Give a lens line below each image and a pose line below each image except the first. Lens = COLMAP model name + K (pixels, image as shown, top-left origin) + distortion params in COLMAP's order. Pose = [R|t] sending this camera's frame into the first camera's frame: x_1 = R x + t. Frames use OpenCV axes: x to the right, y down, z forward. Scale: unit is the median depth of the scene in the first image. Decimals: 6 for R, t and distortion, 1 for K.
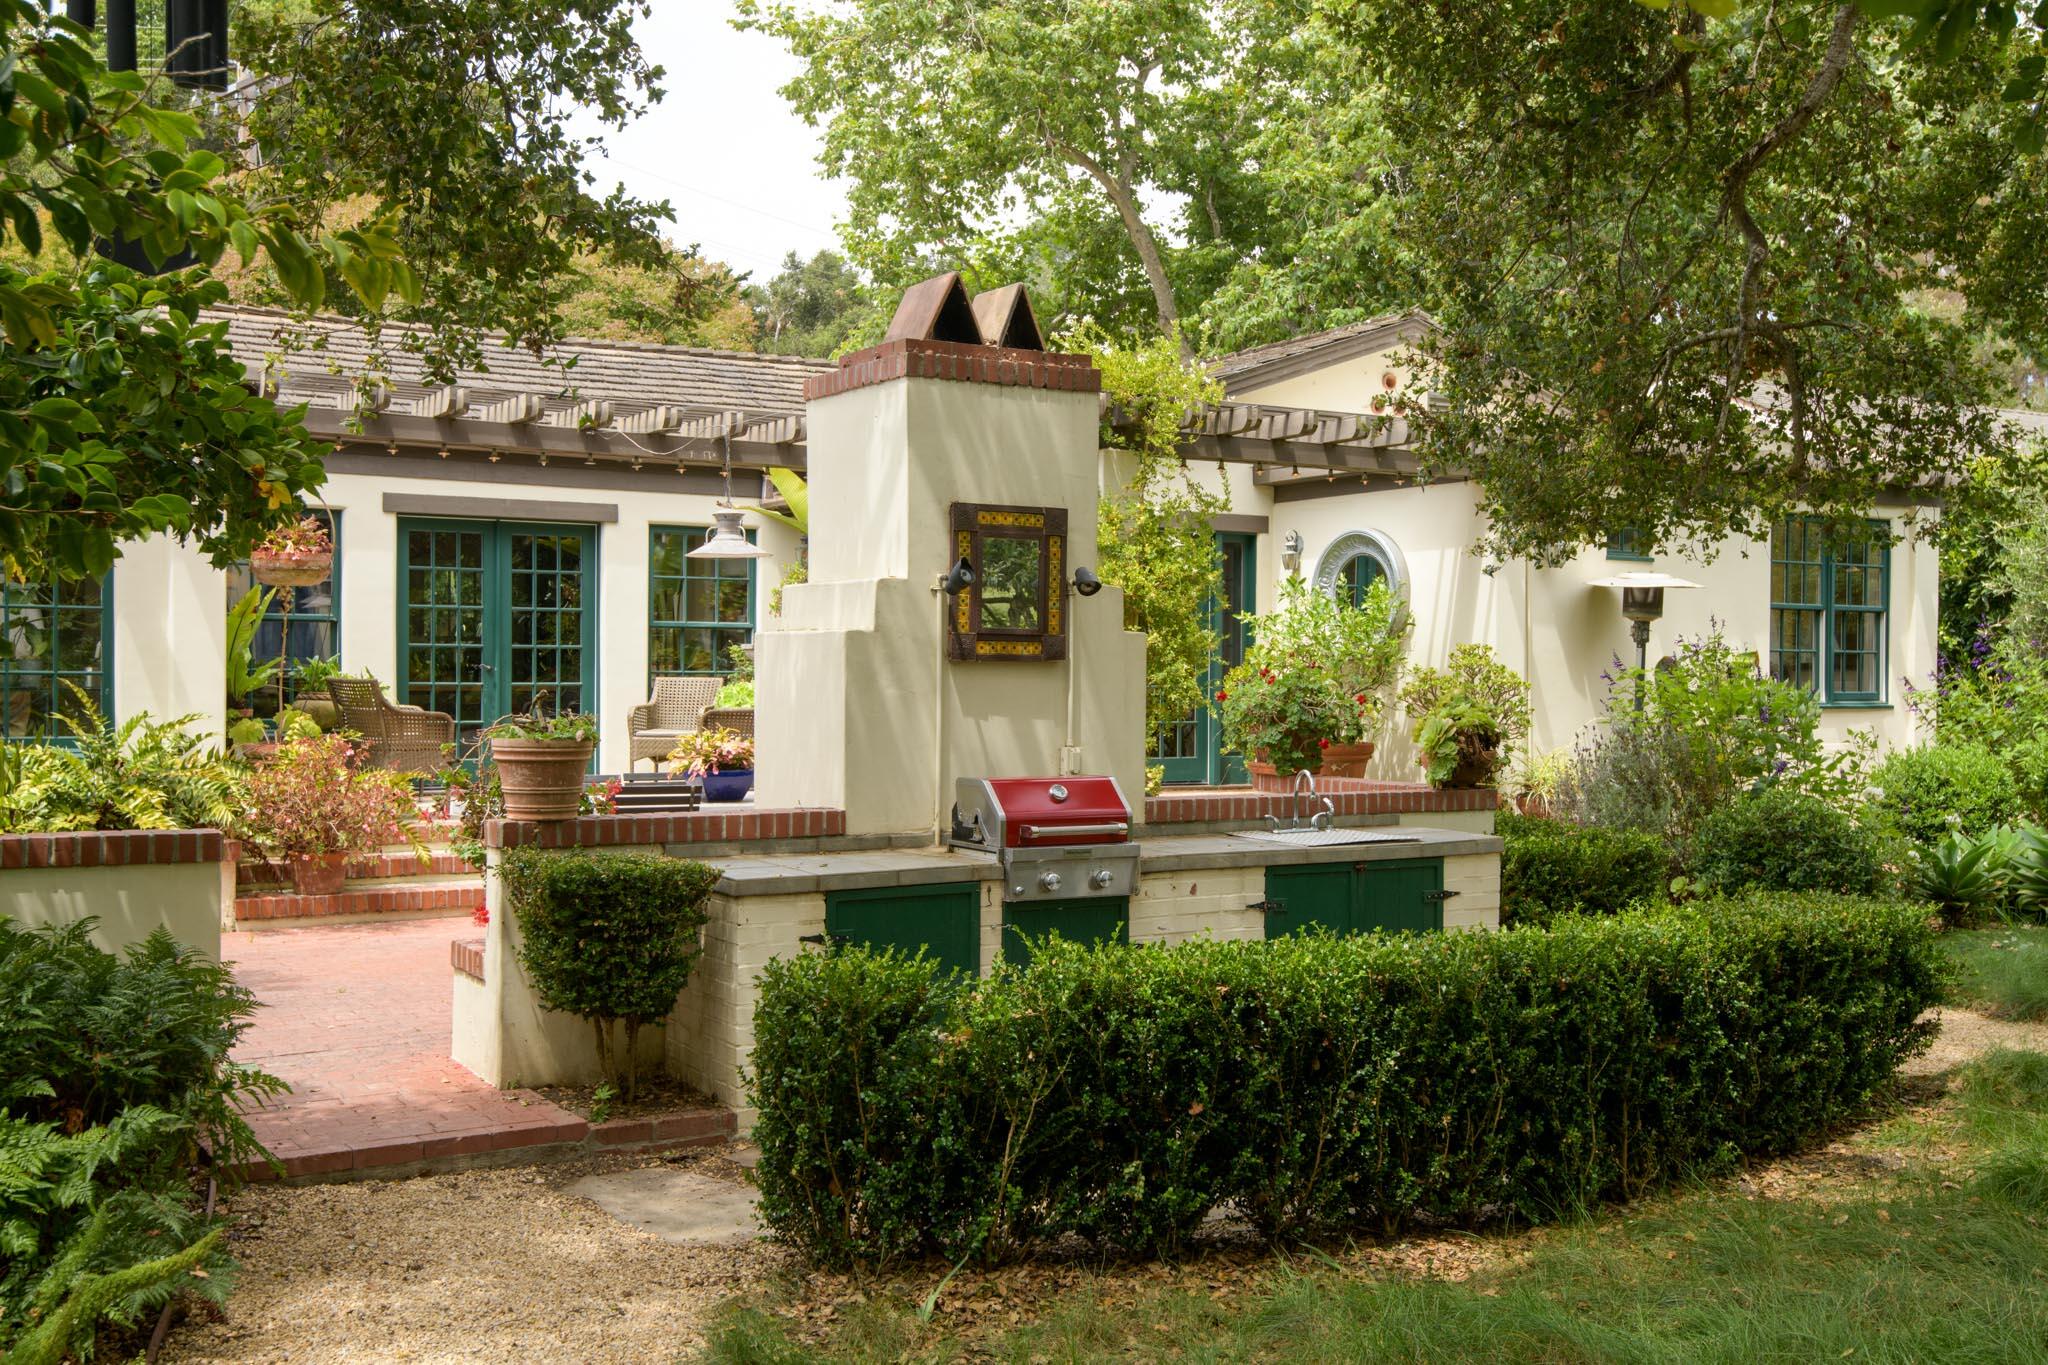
lens RADIAL K [[1987.4, 0, 1024.0], [0, 1987.4, 690.4], [0, 0, 1]] dist [0.023046, 0.000000]
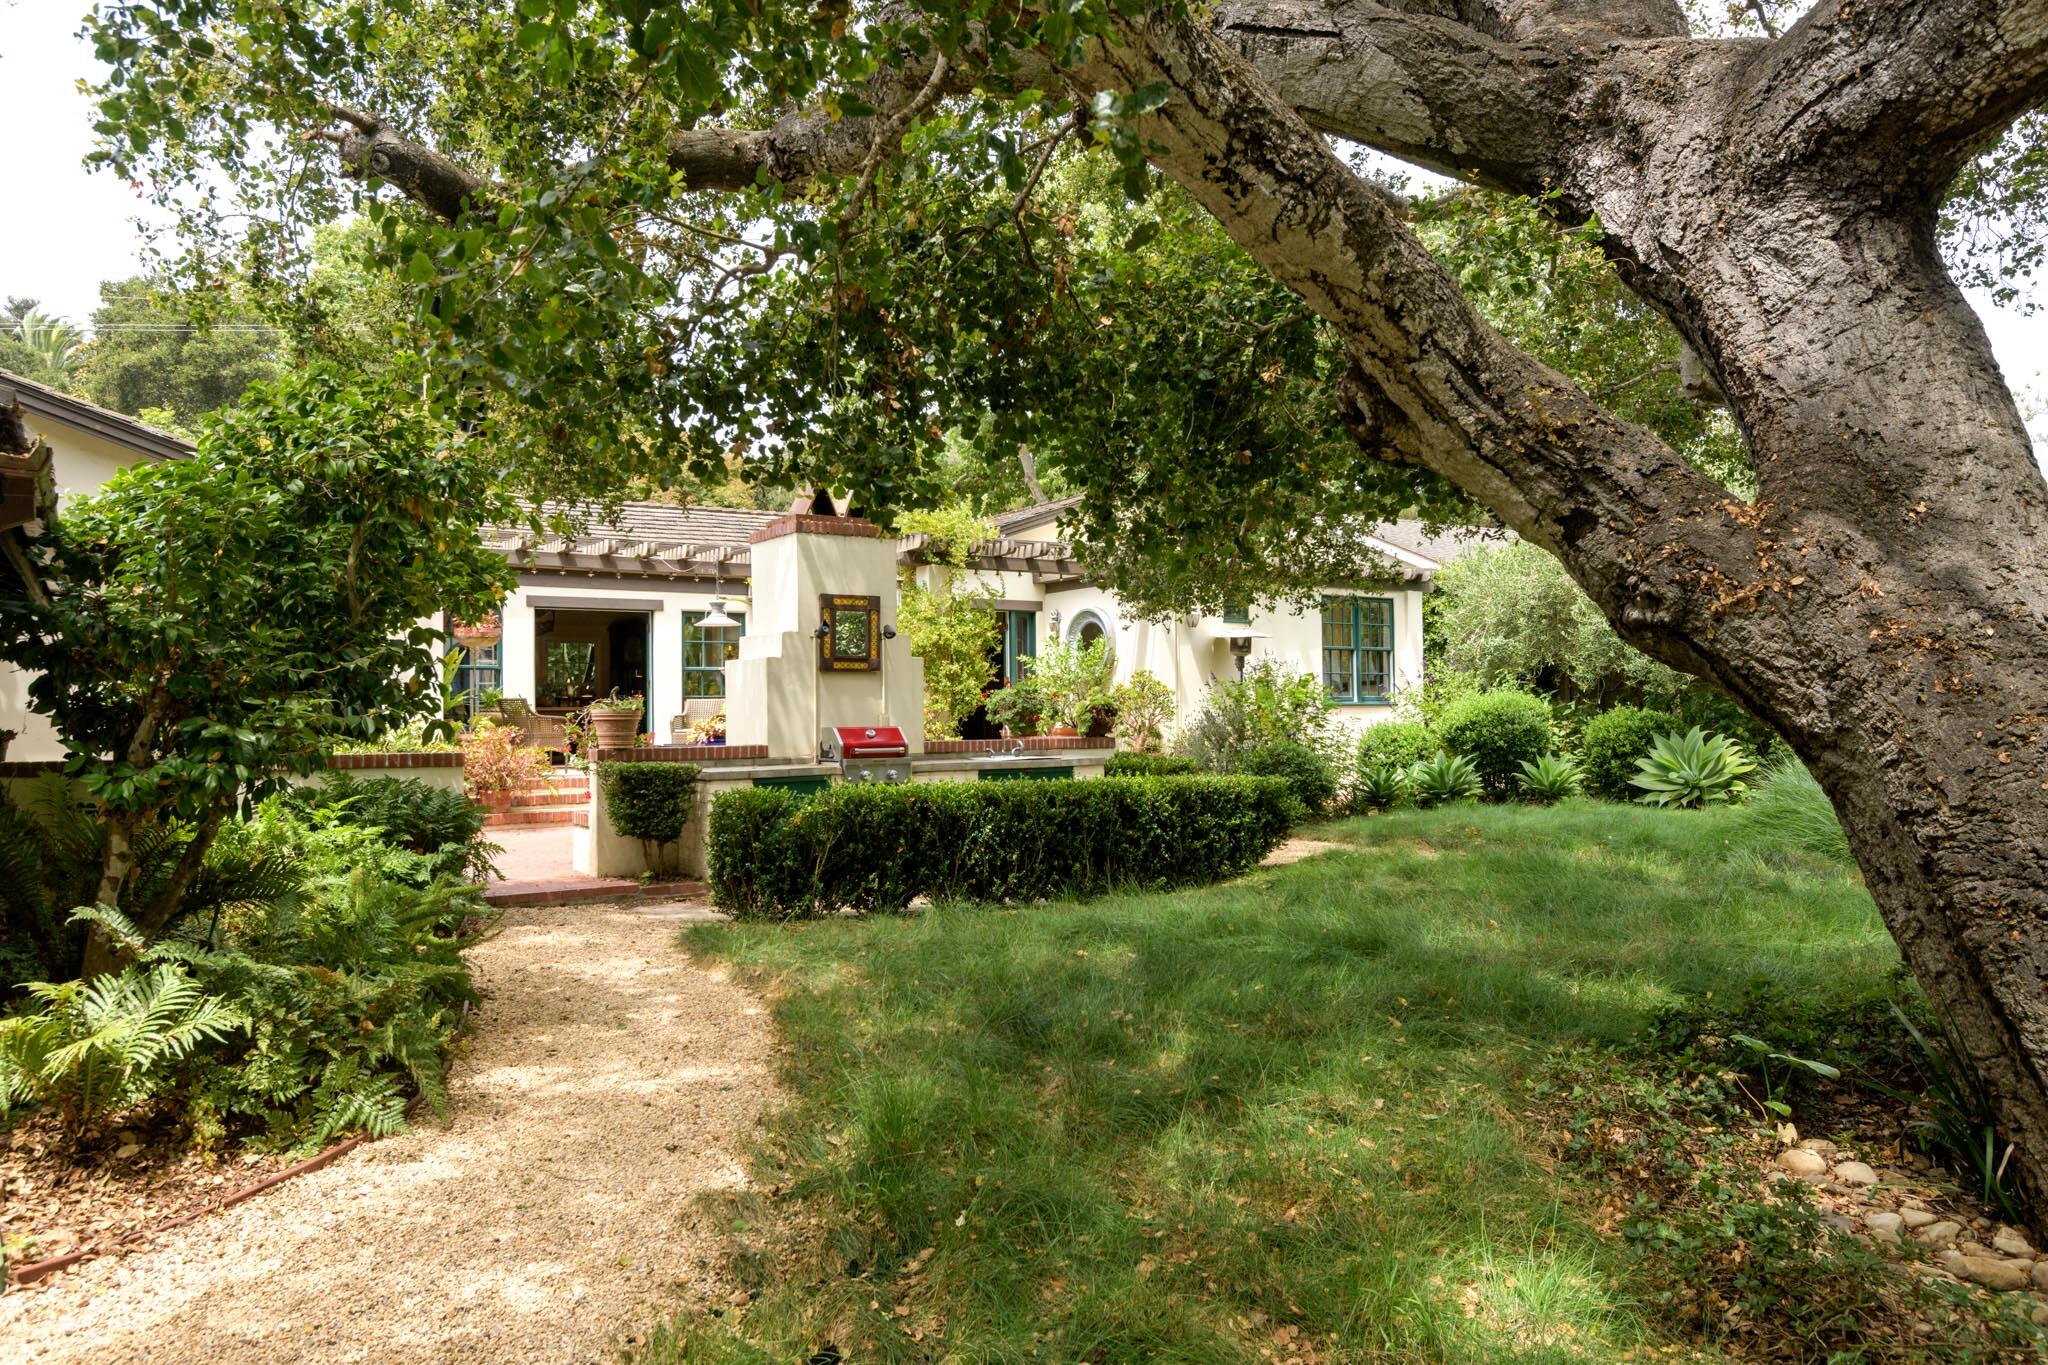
lens RADIAL K [[1405.9, 0, 1029.6], [0, 1405.9, 669.7], [0, 0, 1]] dist [0.014162, -0.011385]
pose [[0.998911, -0.017462, 0.043276, 0.083157], [0.019336, 0.998876, -0.043274, 0.036060], [-0.042472, 0.044064, 0.998125, -0.321778]]
